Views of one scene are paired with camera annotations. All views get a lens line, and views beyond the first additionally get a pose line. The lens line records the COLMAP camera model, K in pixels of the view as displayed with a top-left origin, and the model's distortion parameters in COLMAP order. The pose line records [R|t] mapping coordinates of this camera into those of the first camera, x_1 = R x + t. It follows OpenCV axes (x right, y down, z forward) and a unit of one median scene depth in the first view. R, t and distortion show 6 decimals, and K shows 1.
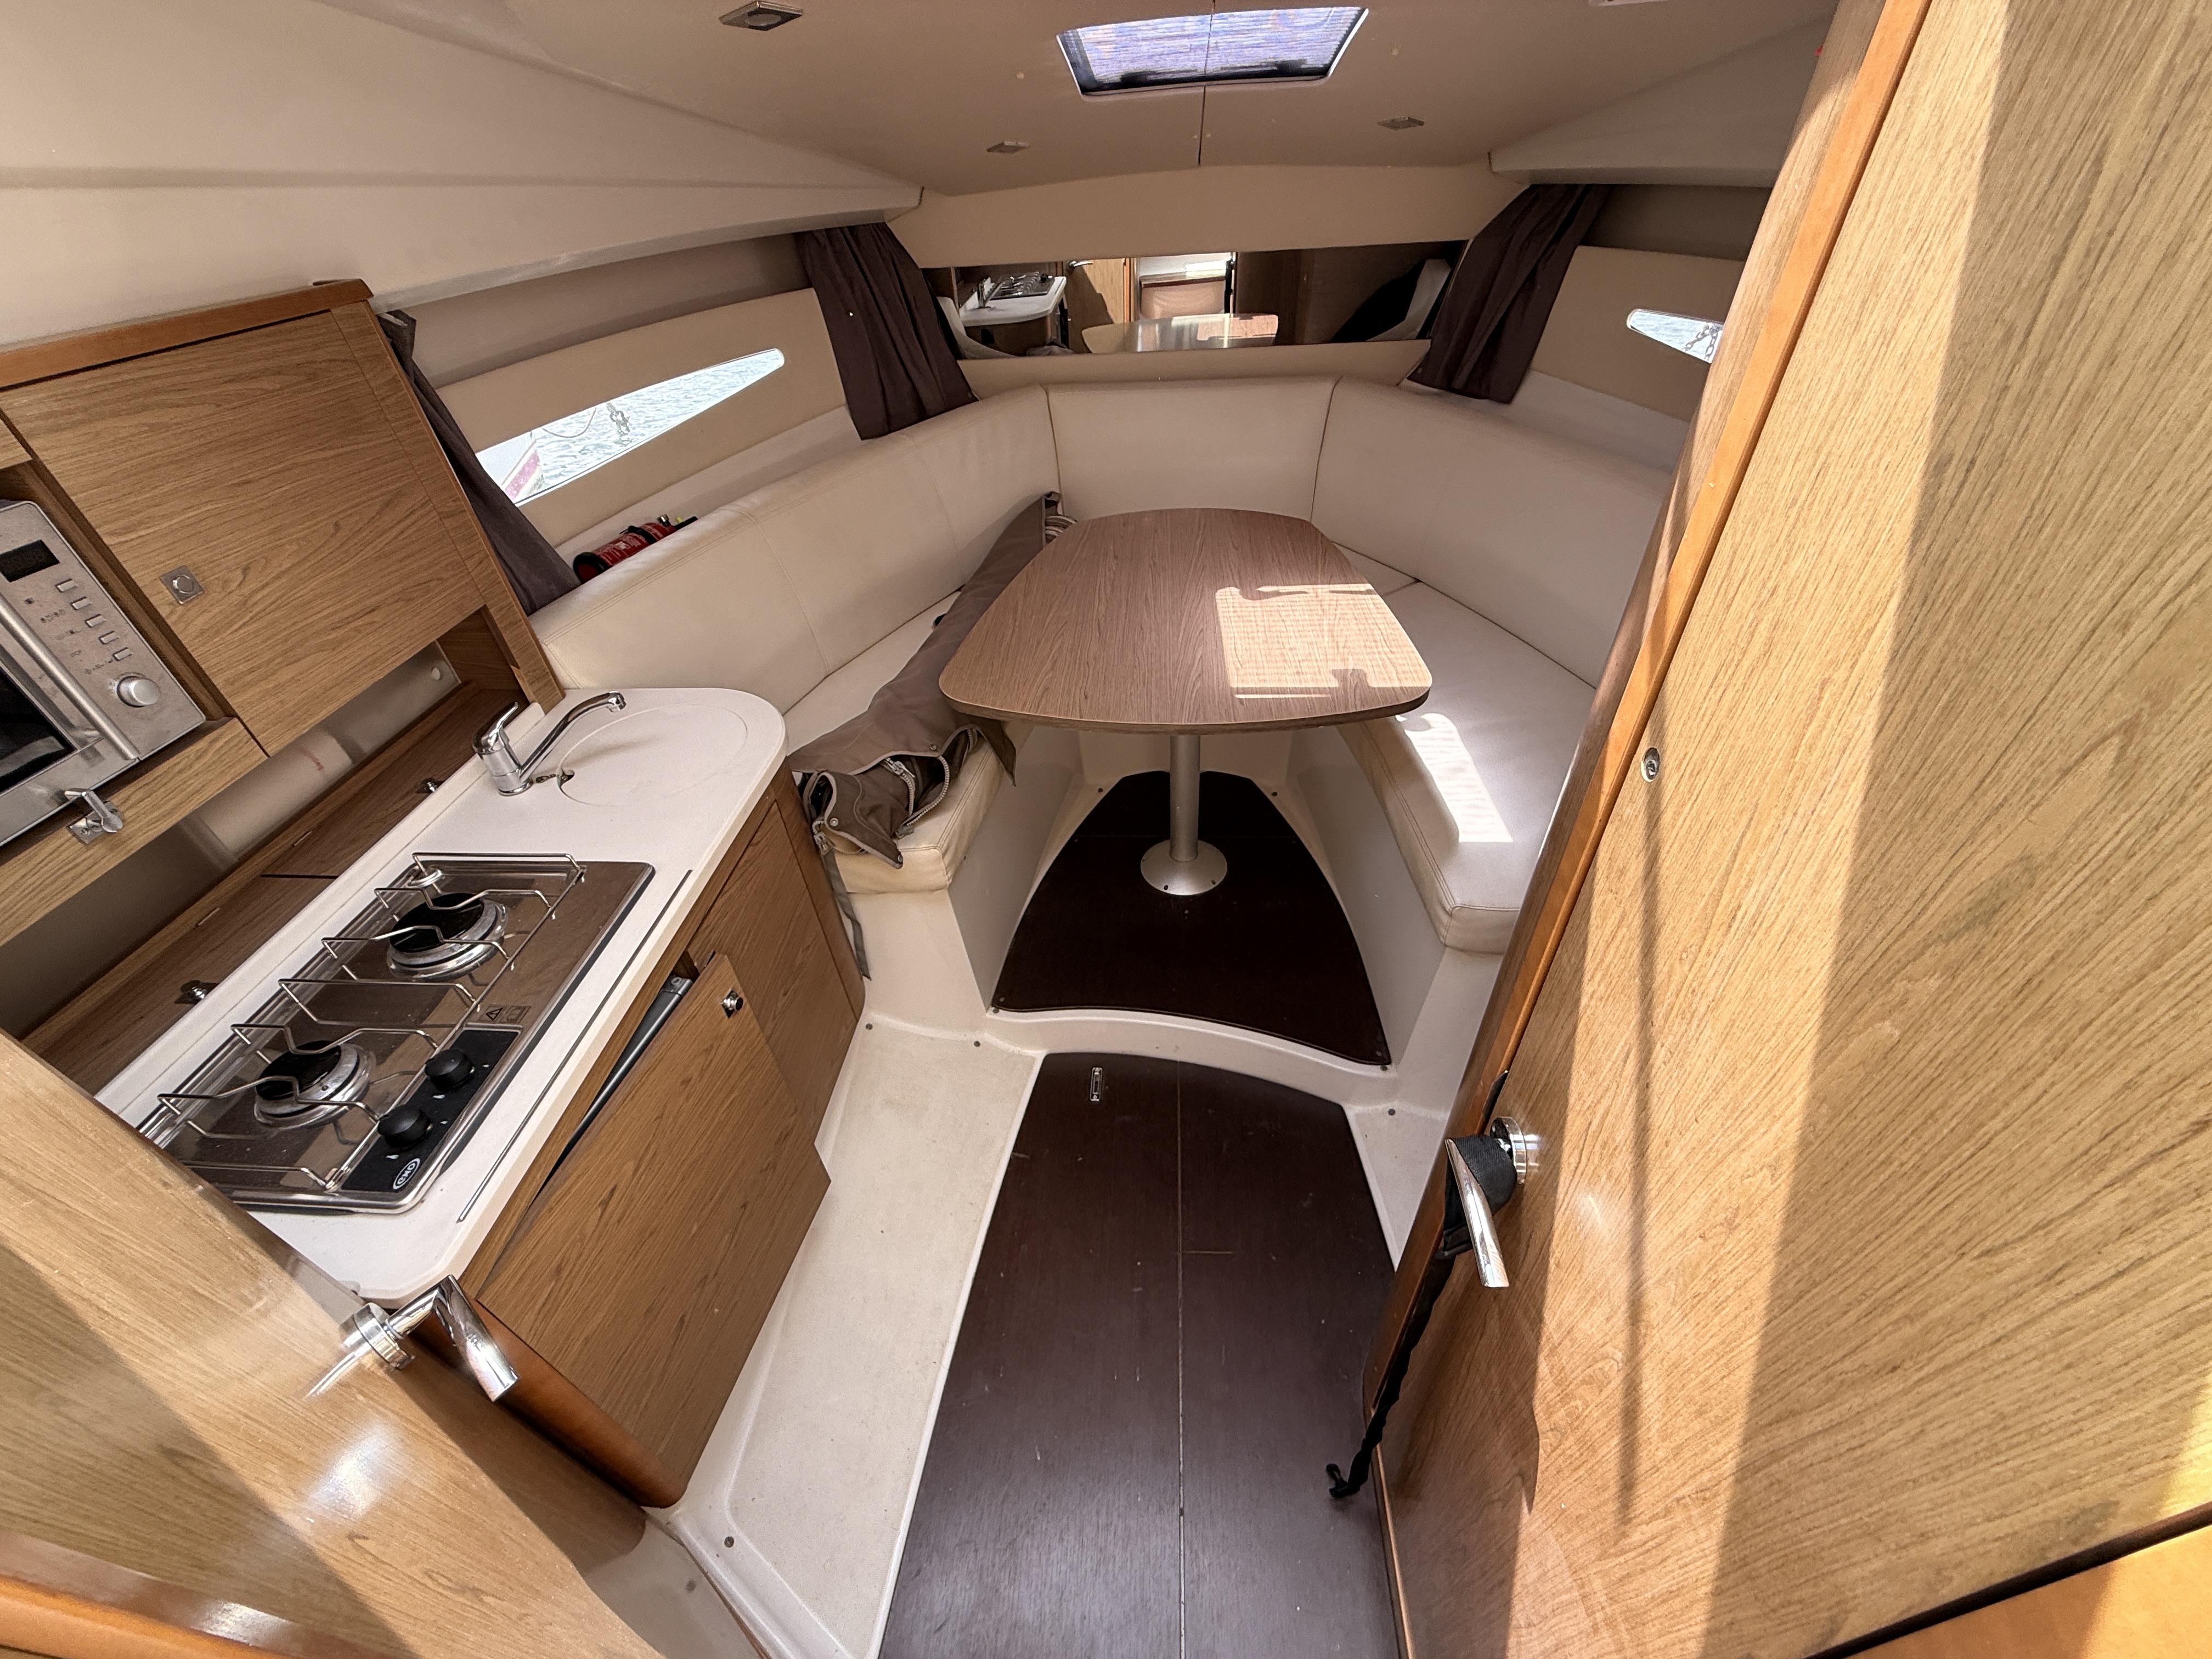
lens RADIAL K [[882.5, 0, 1096.8], [0, 882.5, 835.8], [0, 0, 1]] dist [0.002006, -0.000166]
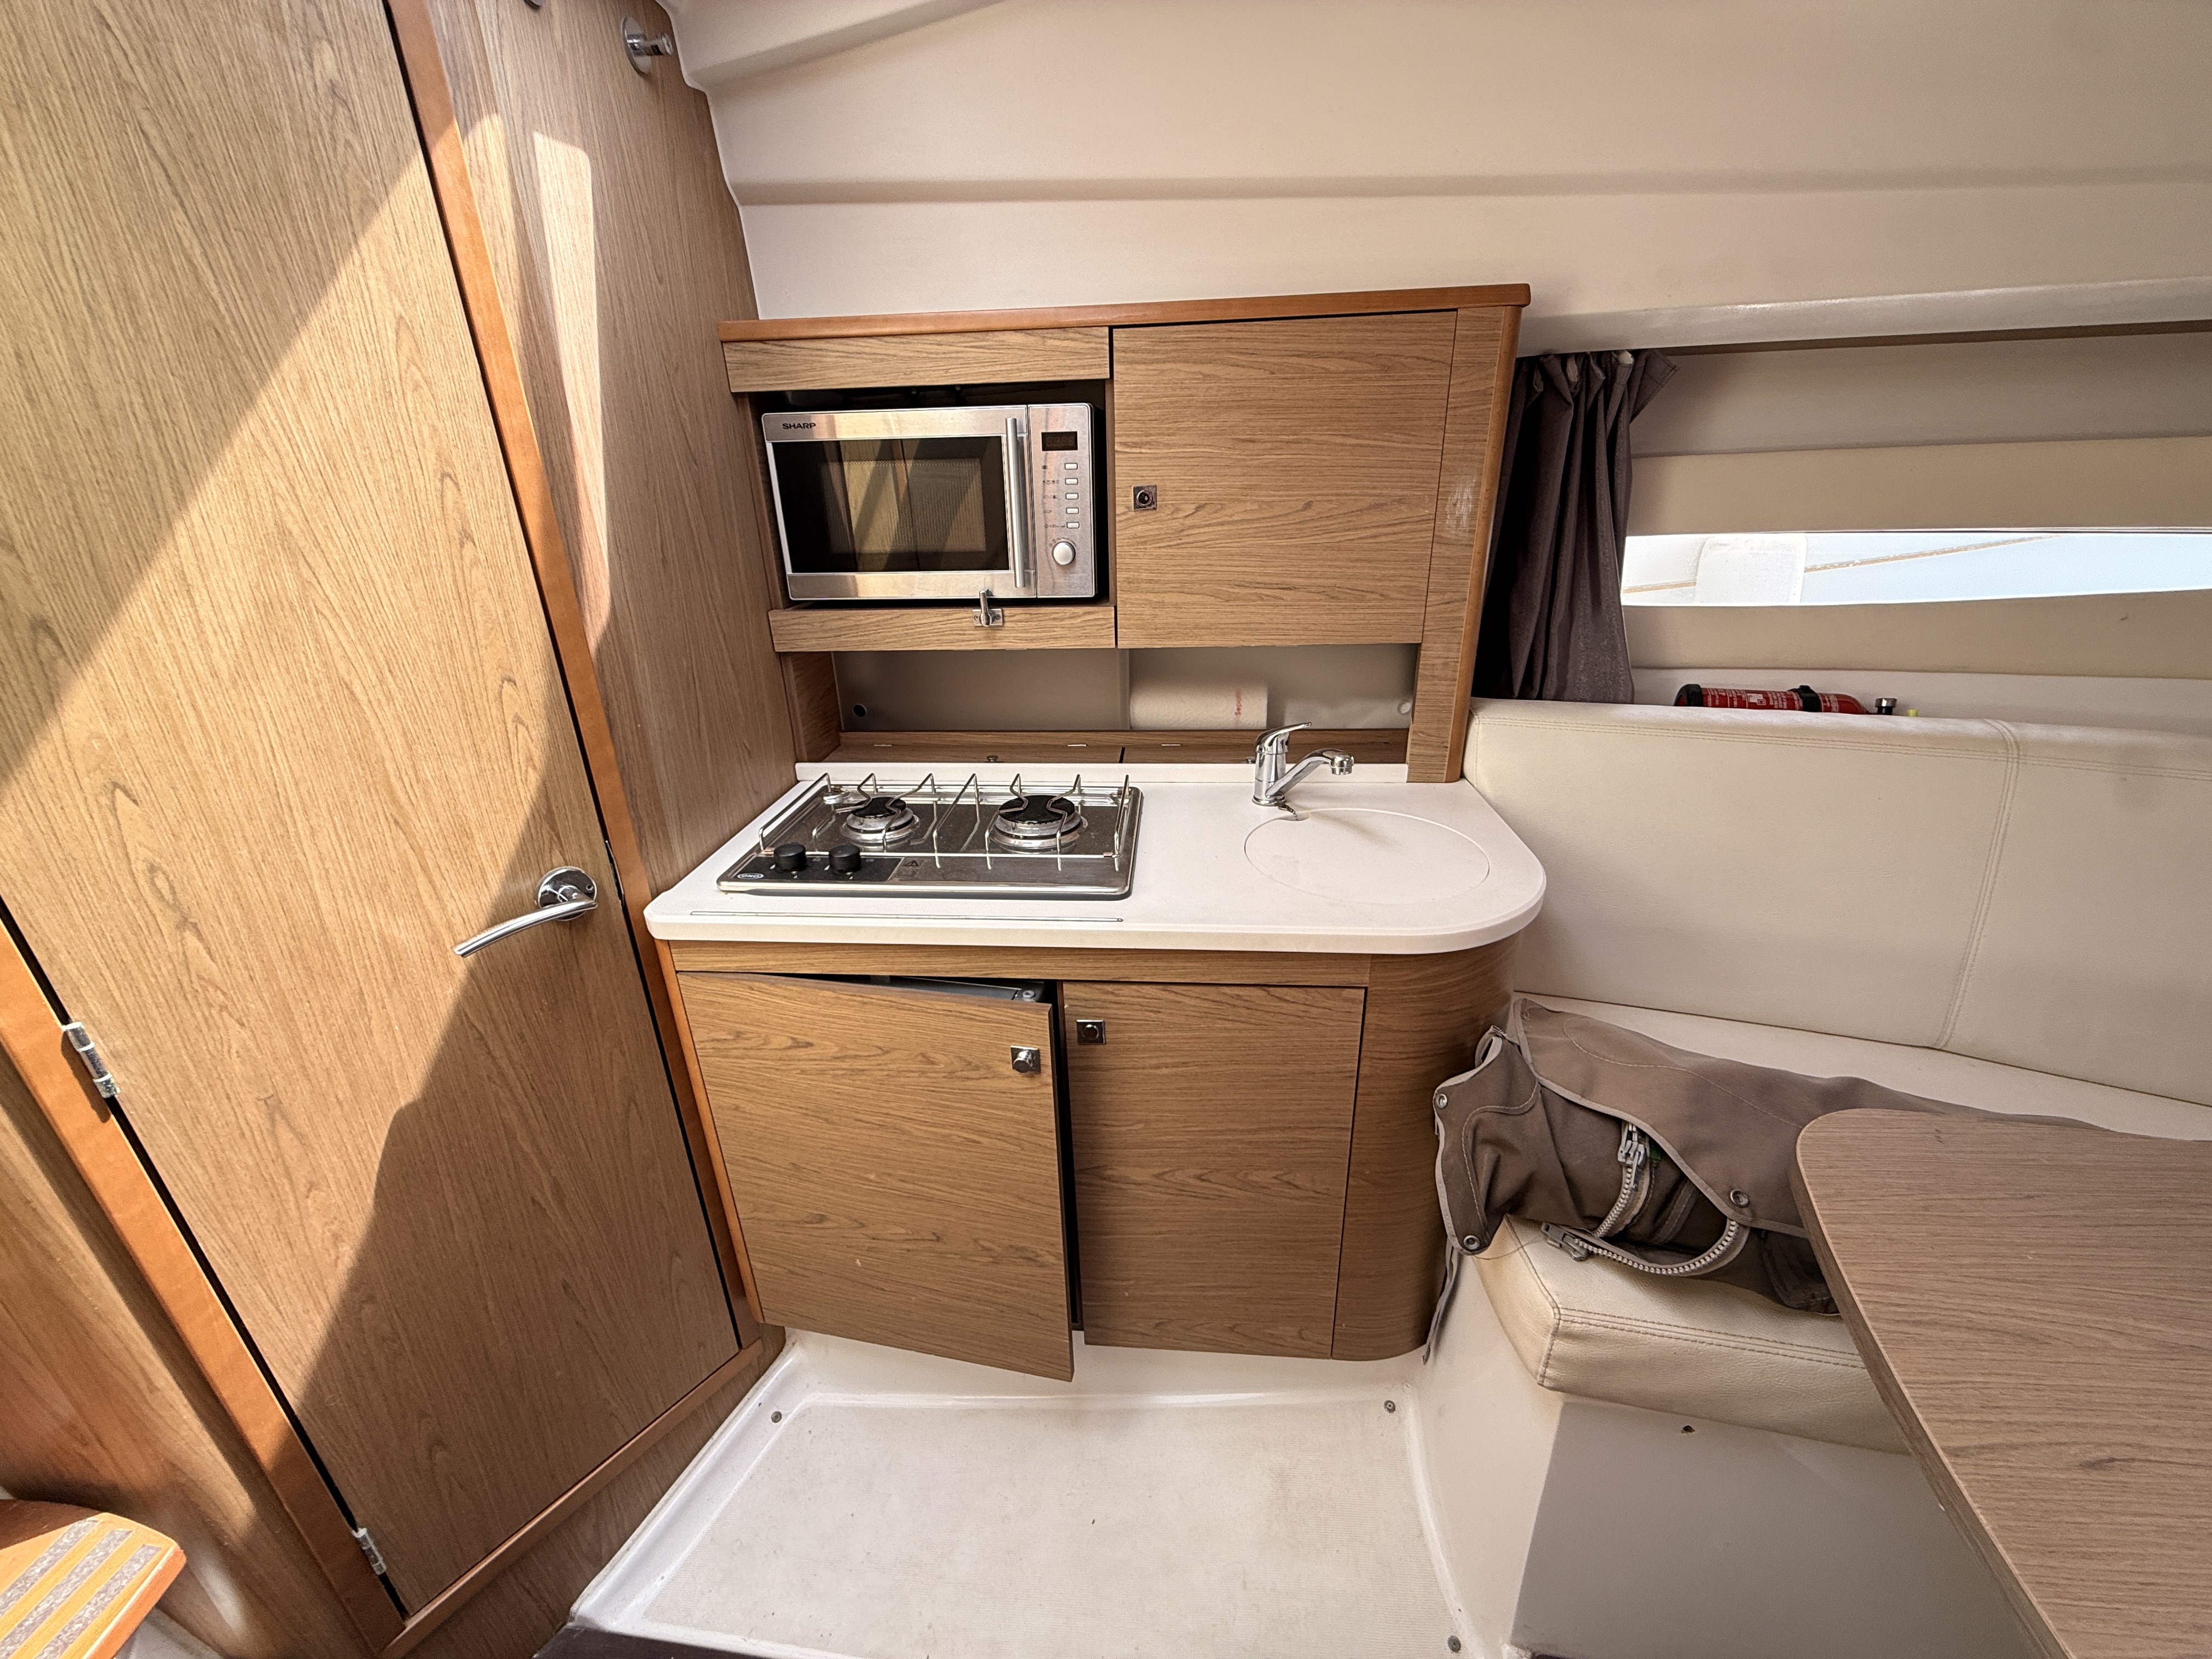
lens RADIAL K [[882.5, 0, 1096.8], [0, 882.5, 835.8], [0, 0, 1]] dist [0.002006, -0.000166]
pose [[-0.005648, 0.437828, -0.899041, 0.137250], [-0.609600, 0.711175, 0.350168, -0.172651], [0.792689, 0.550033, 0.262884, 0.450280]]
